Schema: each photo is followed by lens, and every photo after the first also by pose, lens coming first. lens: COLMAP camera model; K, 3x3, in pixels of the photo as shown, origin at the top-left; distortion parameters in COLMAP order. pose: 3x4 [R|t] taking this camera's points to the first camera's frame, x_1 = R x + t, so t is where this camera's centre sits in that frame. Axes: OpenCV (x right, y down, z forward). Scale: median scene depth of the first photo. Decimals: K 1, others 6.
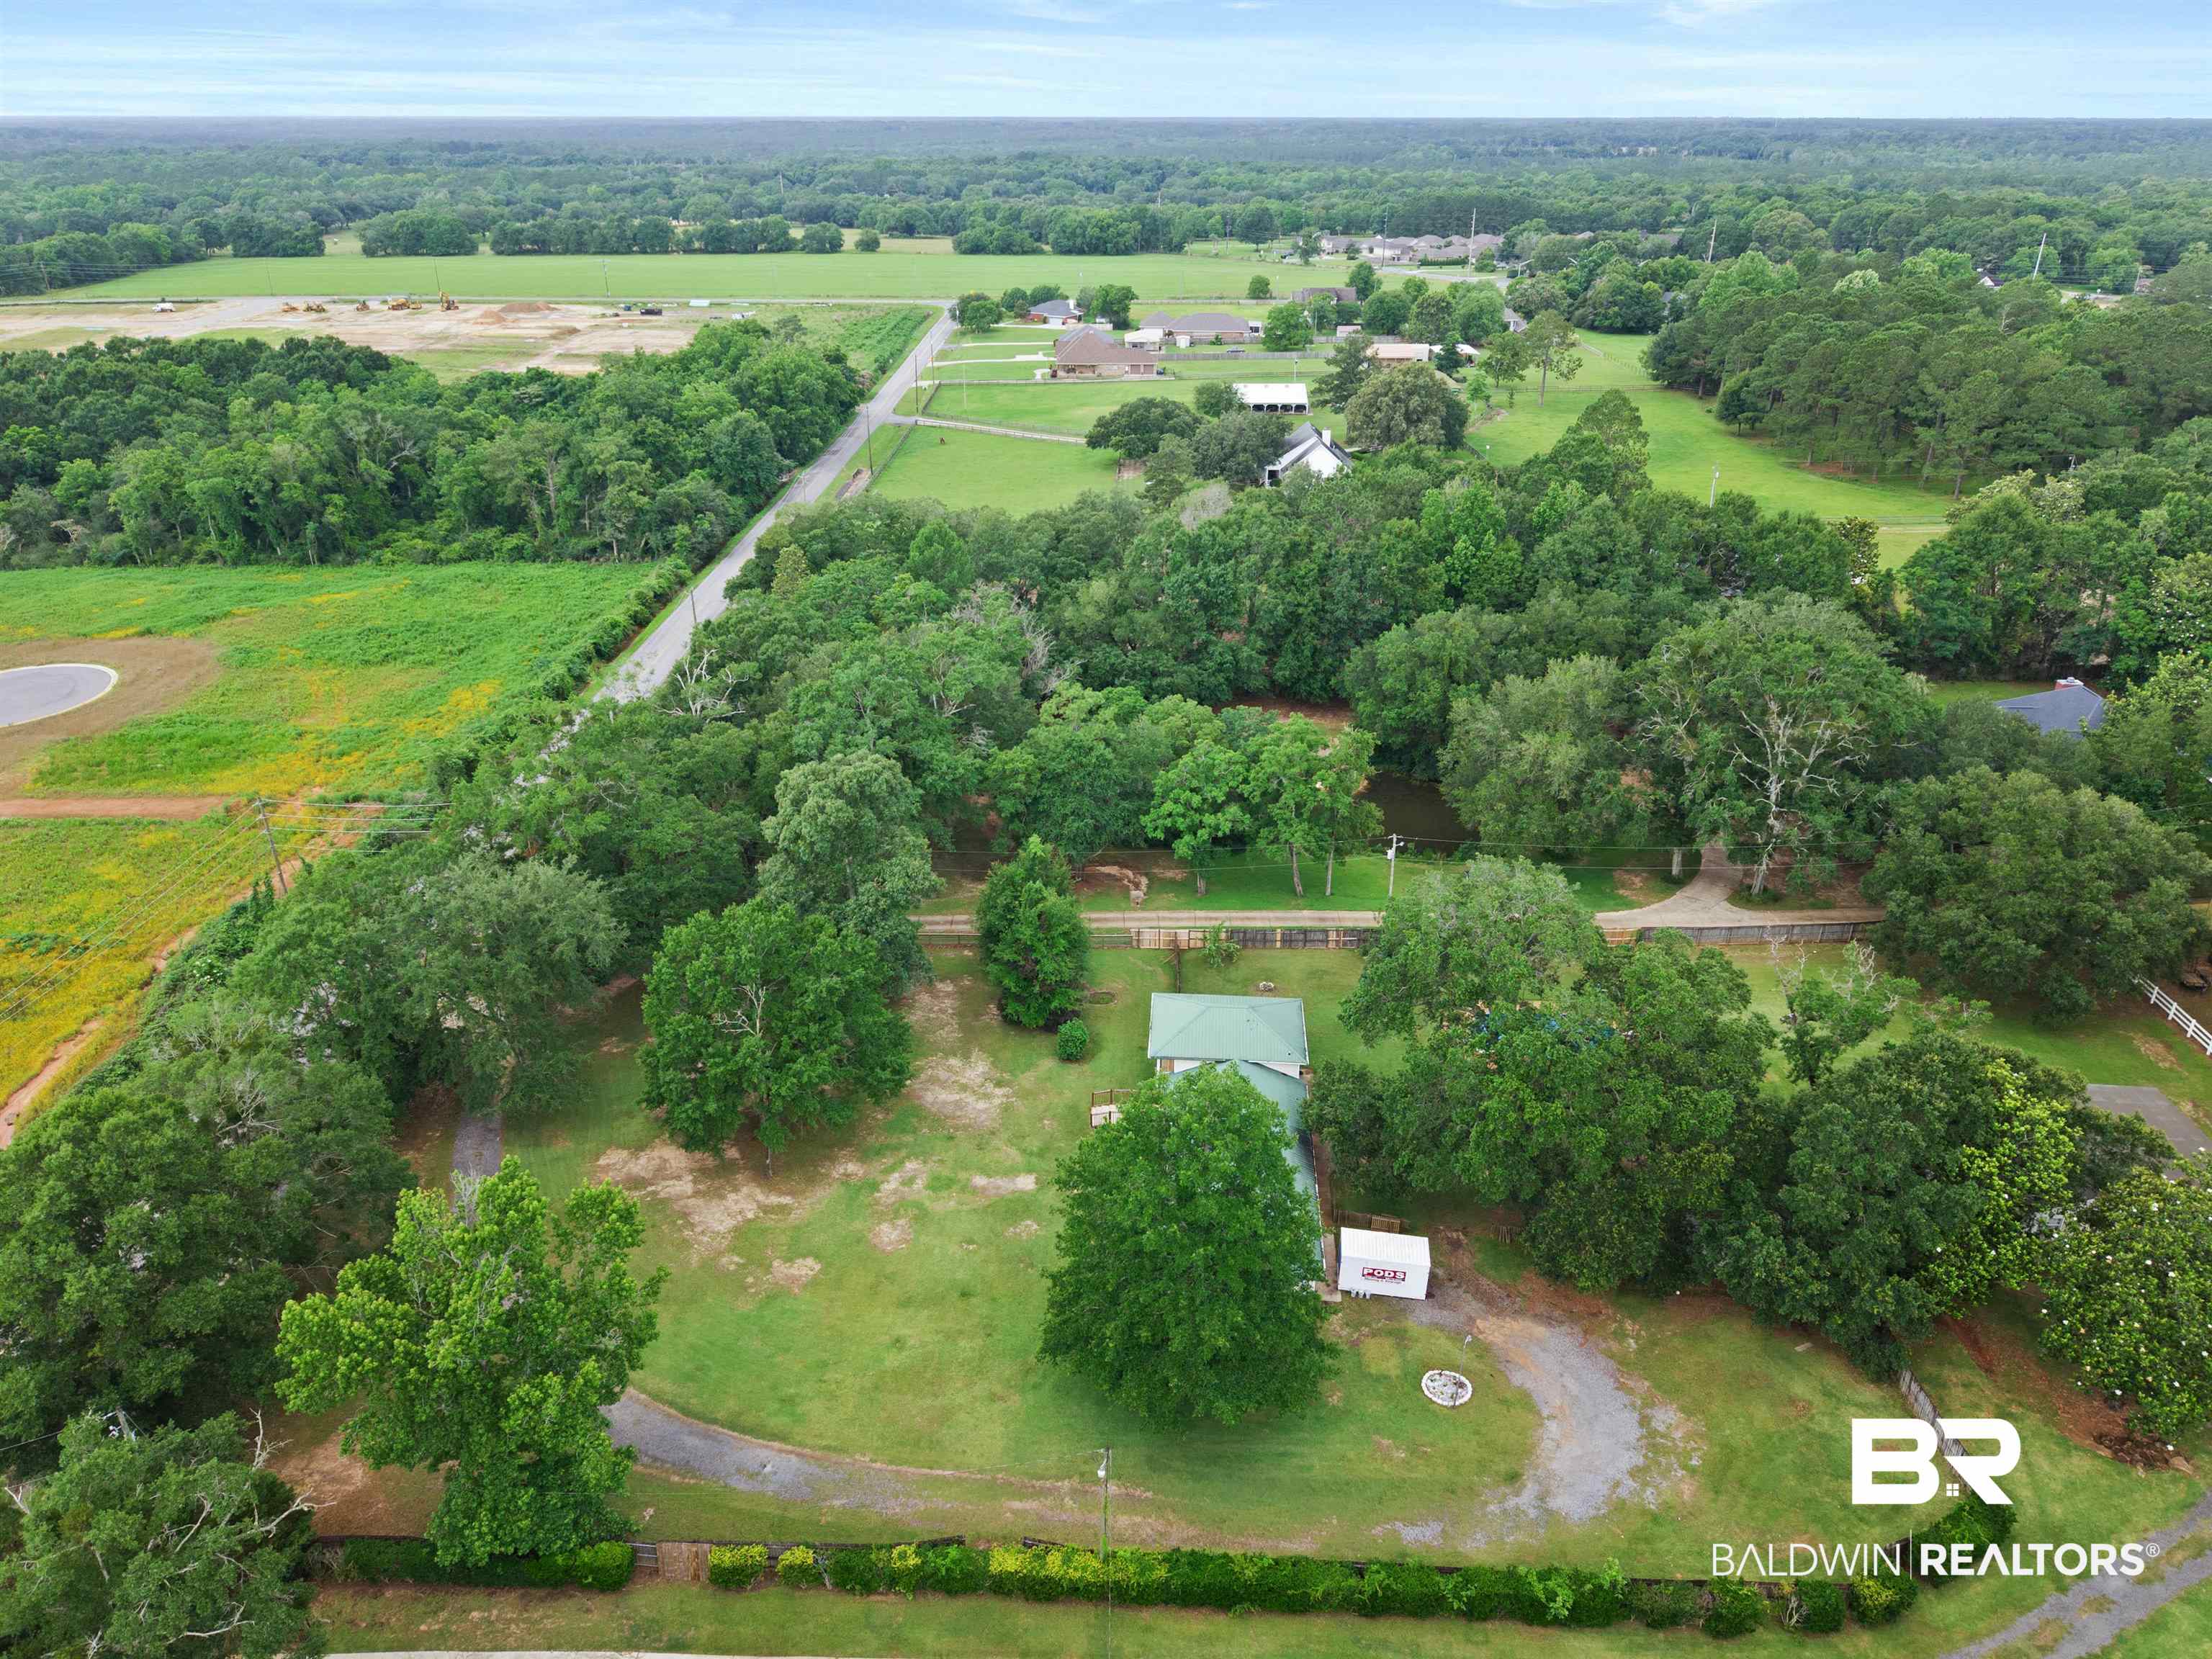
lens RADIAL K [[1488.9, 0, 1106.0], [0, 1488.9, 829.5], [0, 0, 1]] dist [0.027968, -0.029260]
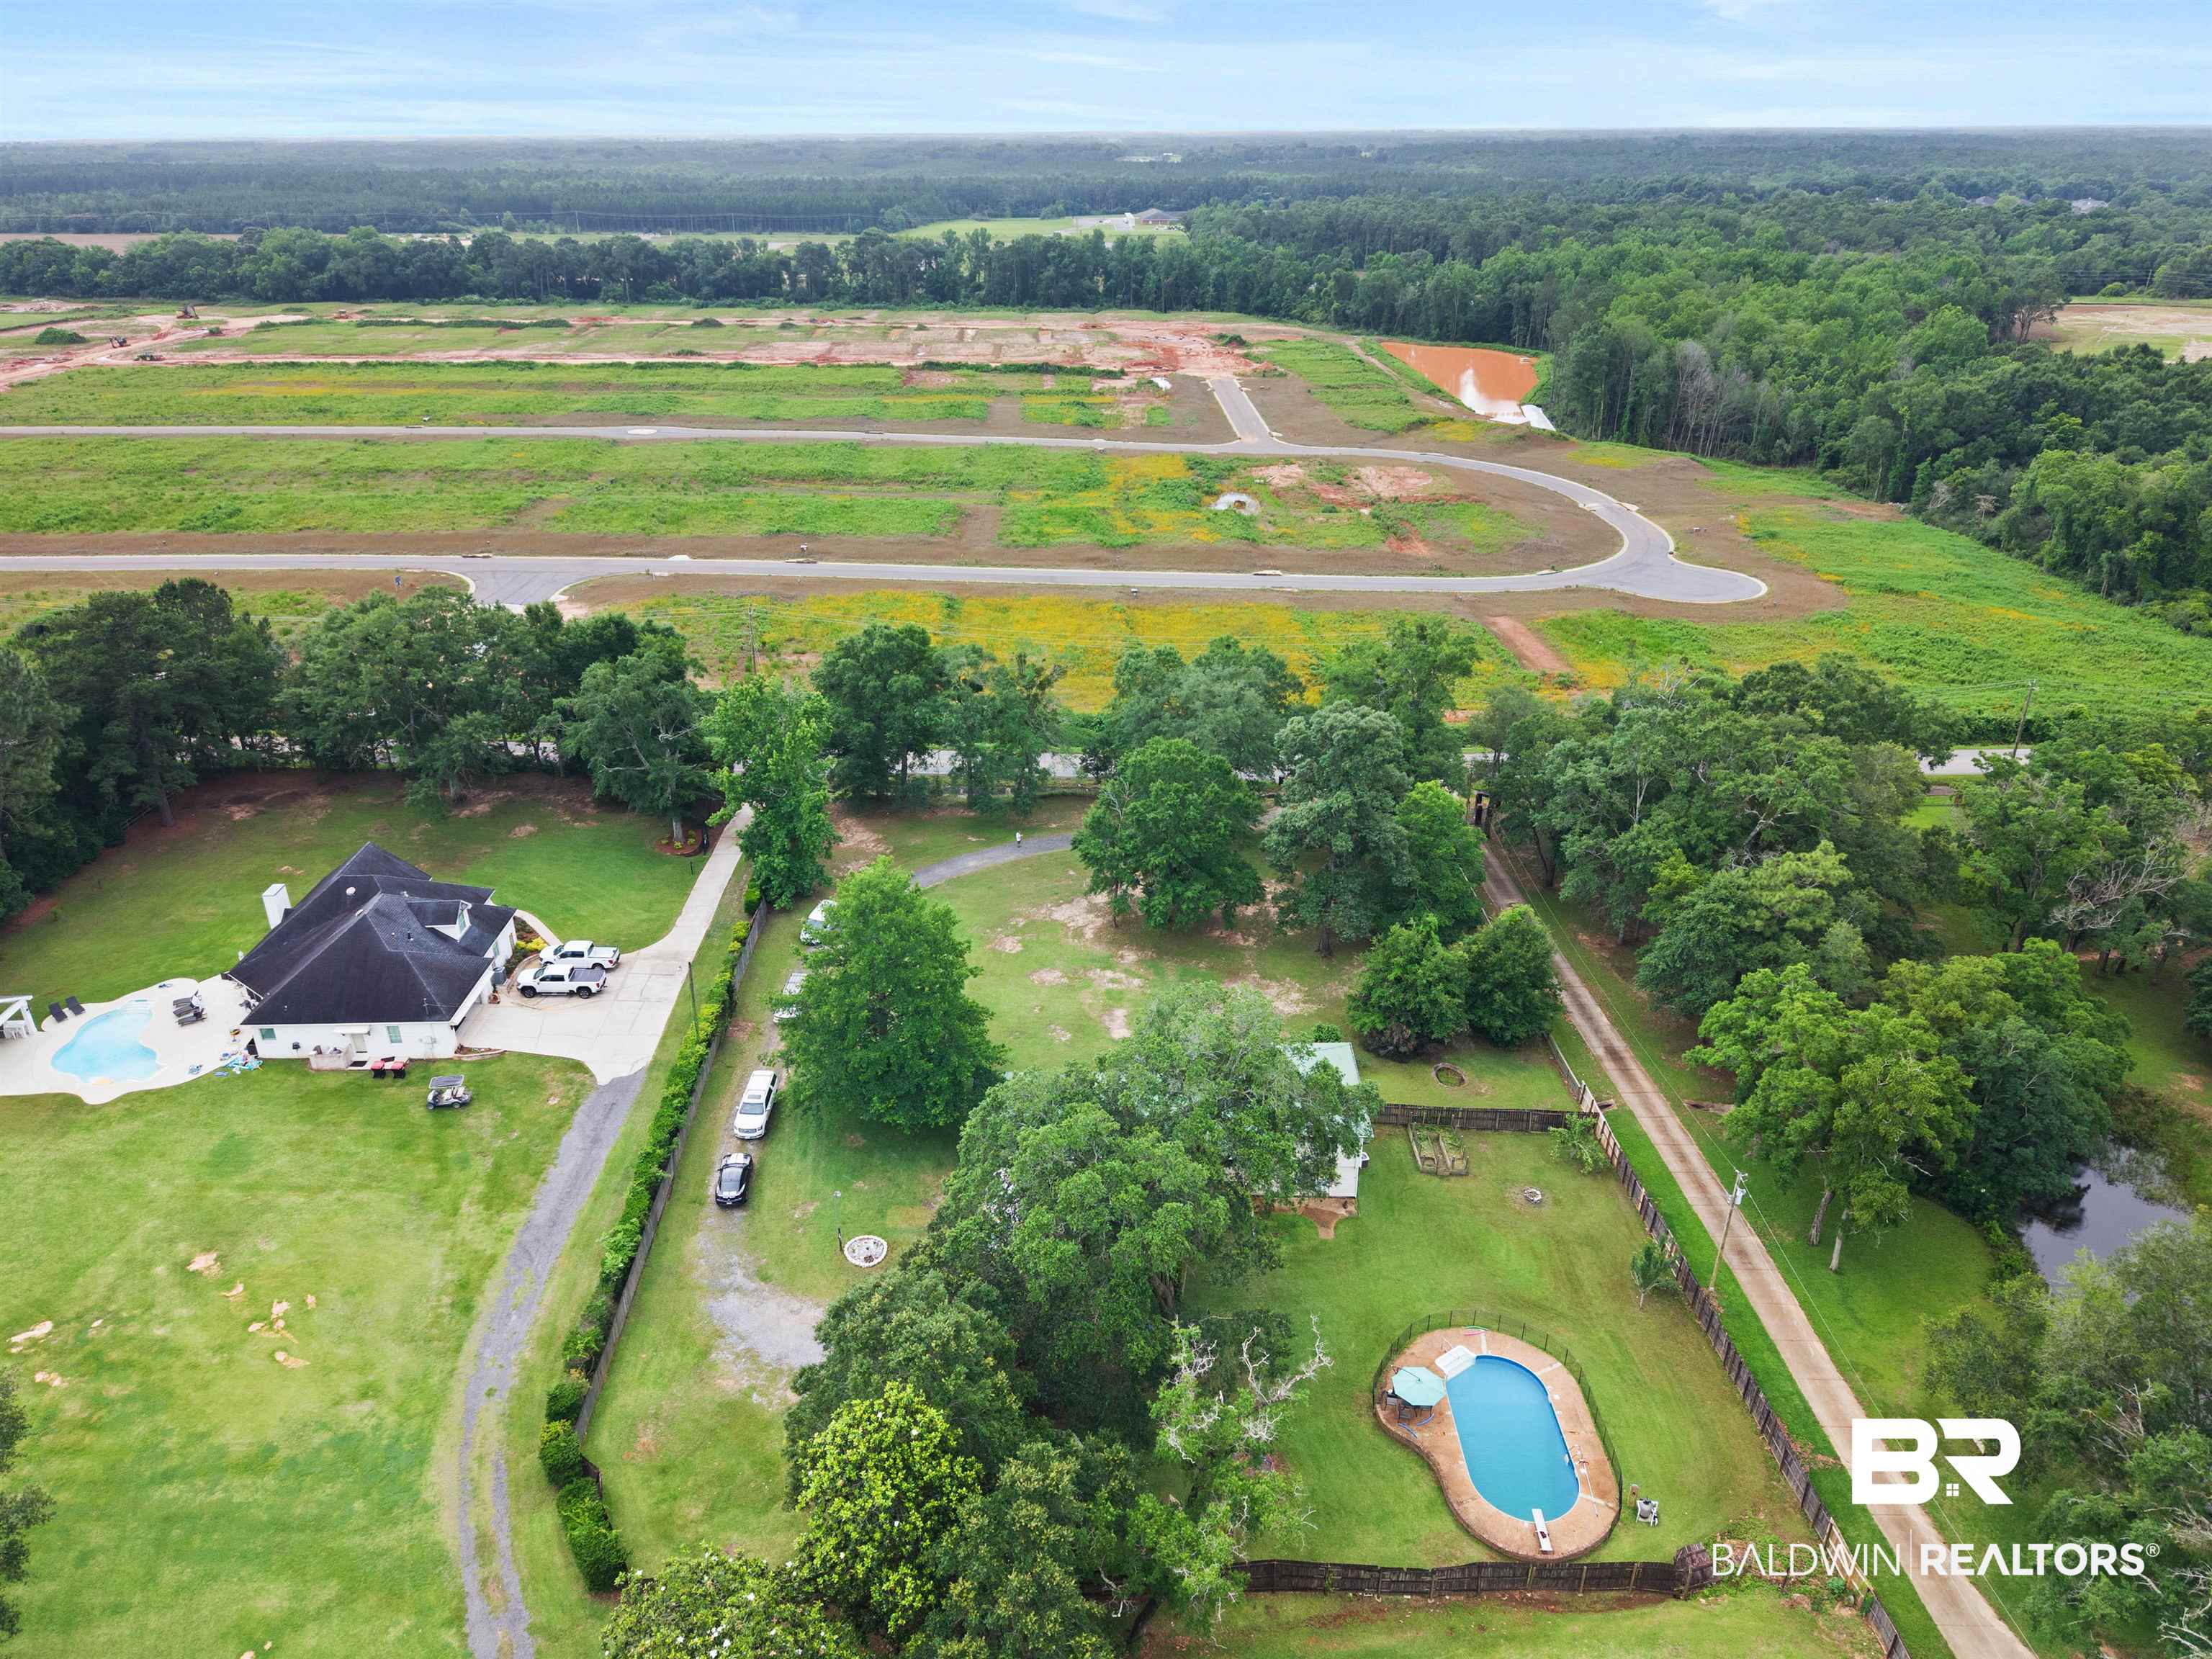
lens RADIAL K [[1488.1, 0, 1106.0], [0, 1488.1, 829.5], [0, 0, 1]] dist [0.018420, -0.017527]
pose [[0.050185, 0.424725, -0.903930, 0.285672], [-0.427191, 0.827228, 0.364969, -0.098428], [0.902768, 0.367834, 0.222953, 0.199368]]
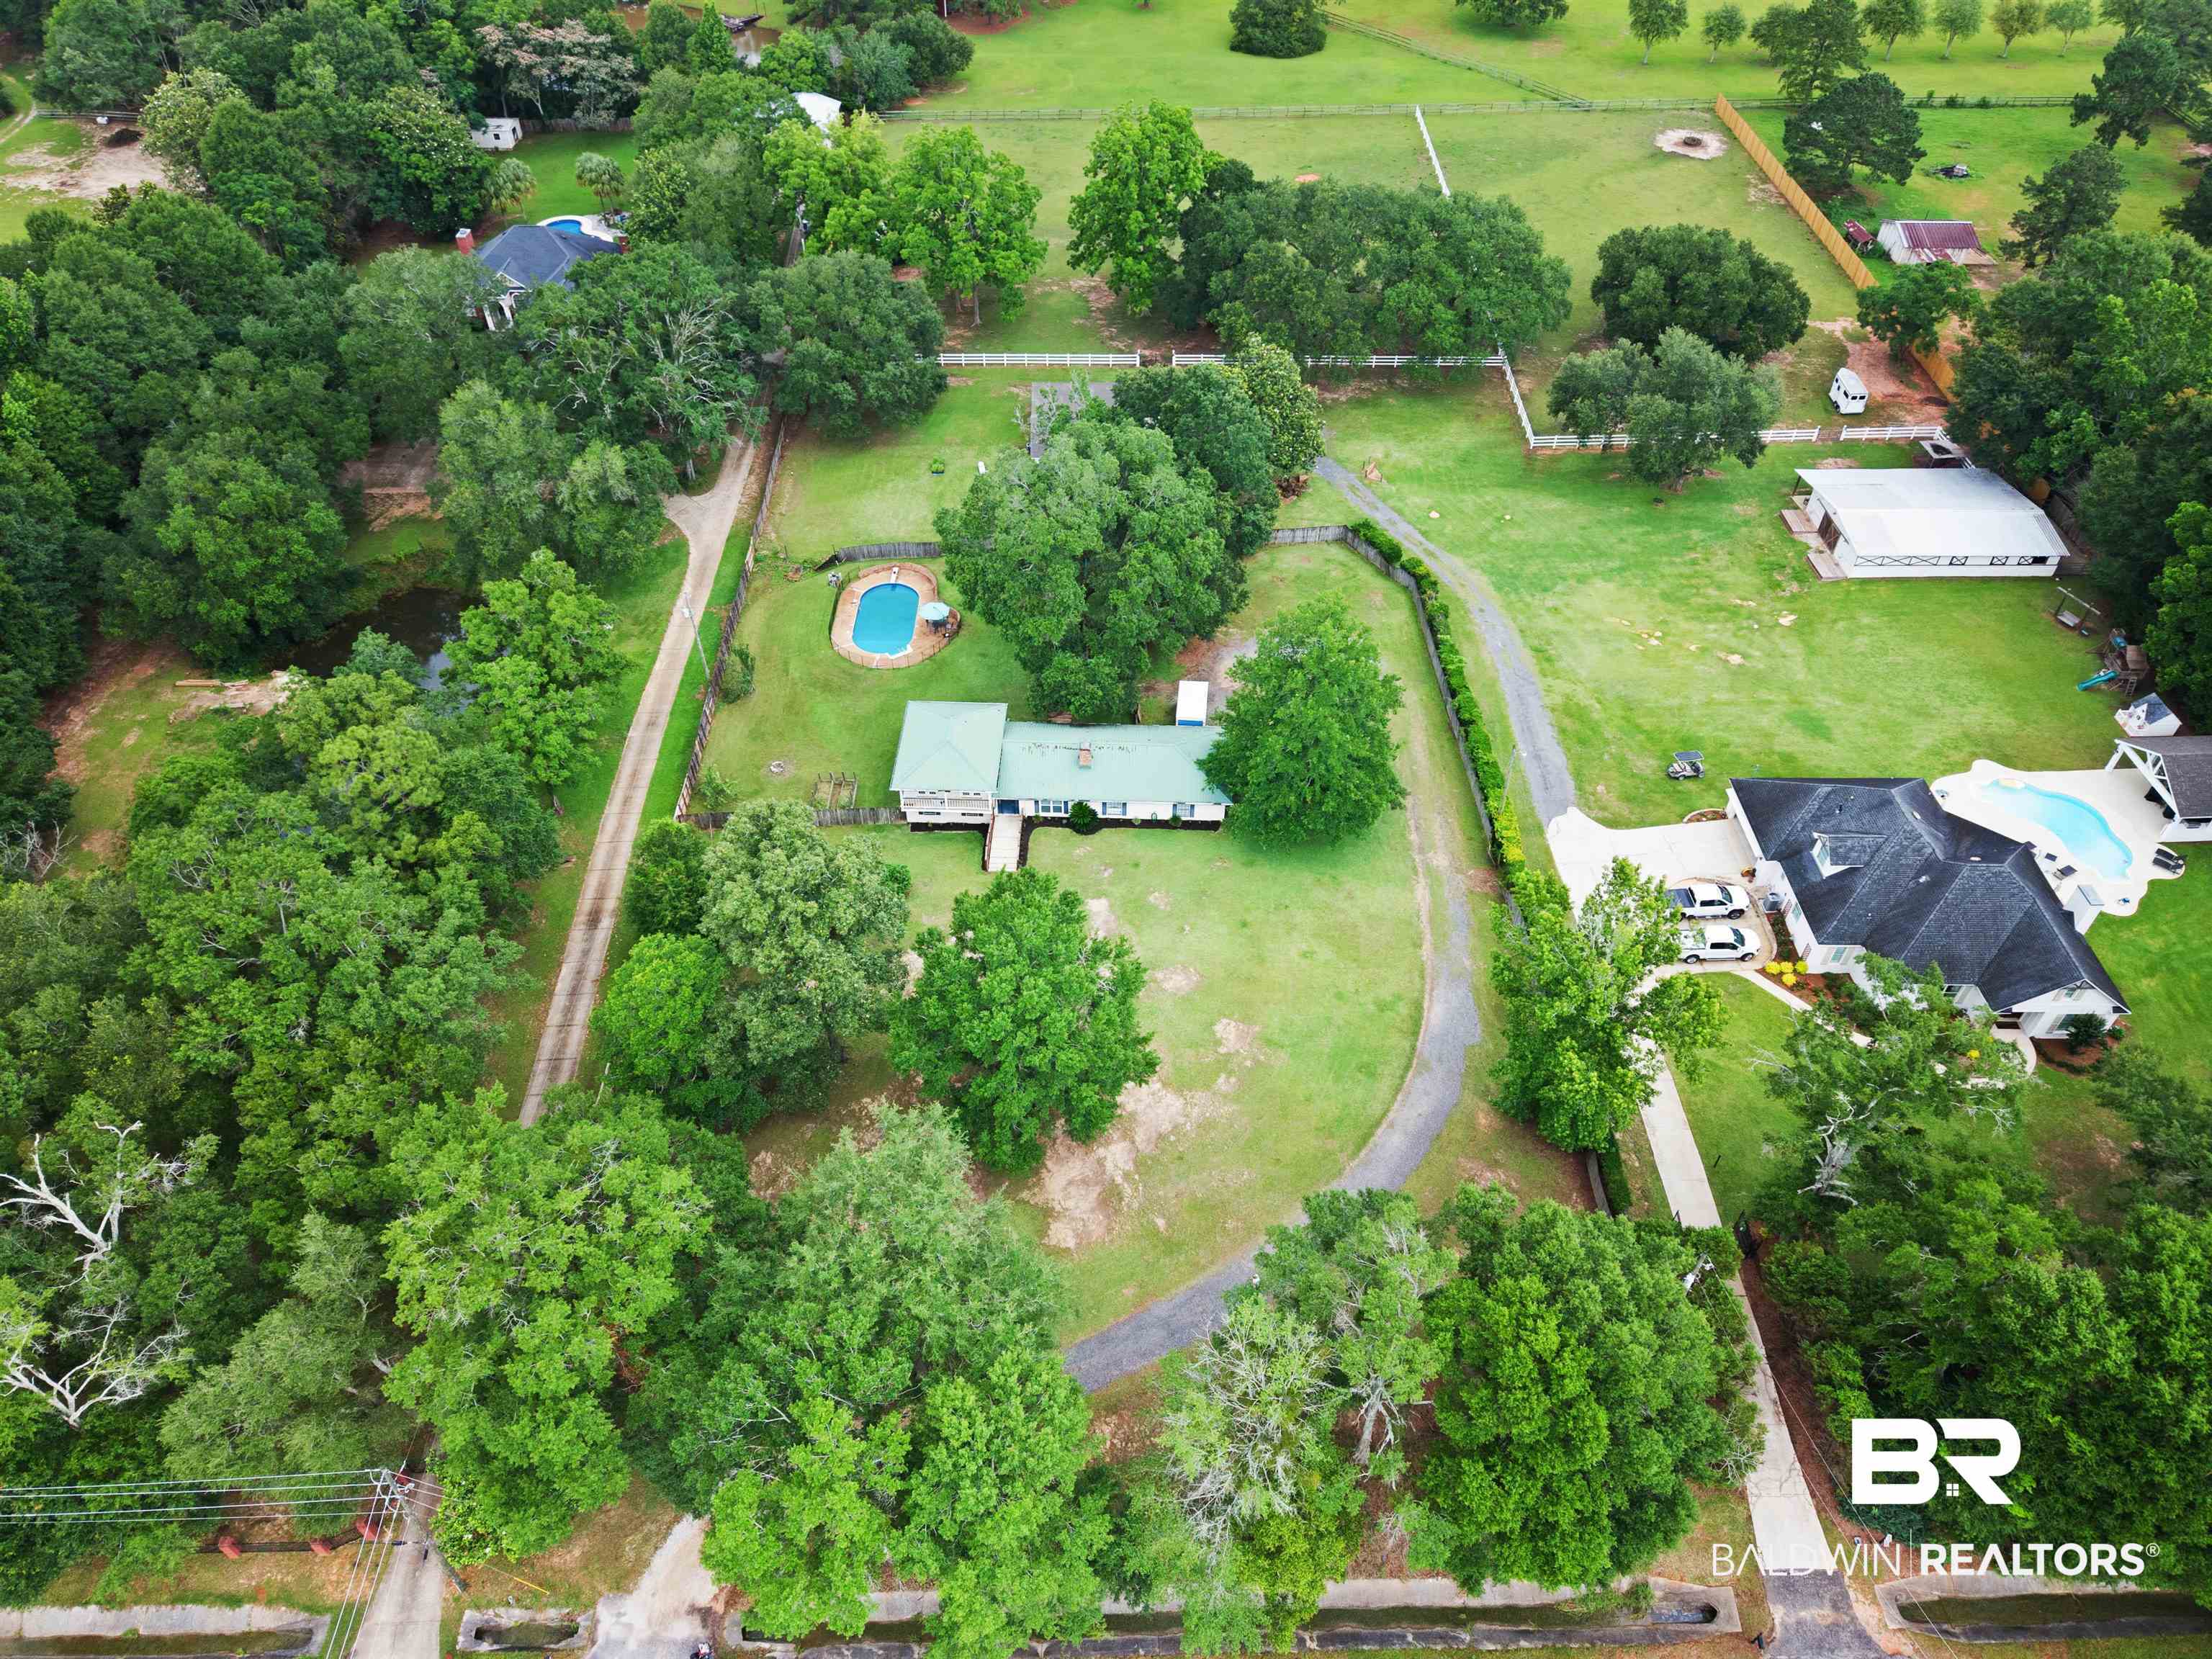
lens RADIAL K [[1488.1, 0, 1106.0], [0, 1488.1, 829.5], [0, 0, 1]] dist [0.018420, -0.017527]
pose [[-0.034073, -0.690769, 0.722273, -0.254452], [0.429808, 0.642320, 0.634579, -0.159493], [-0.902277, 0.332061, 0.275013, 0.197432]]
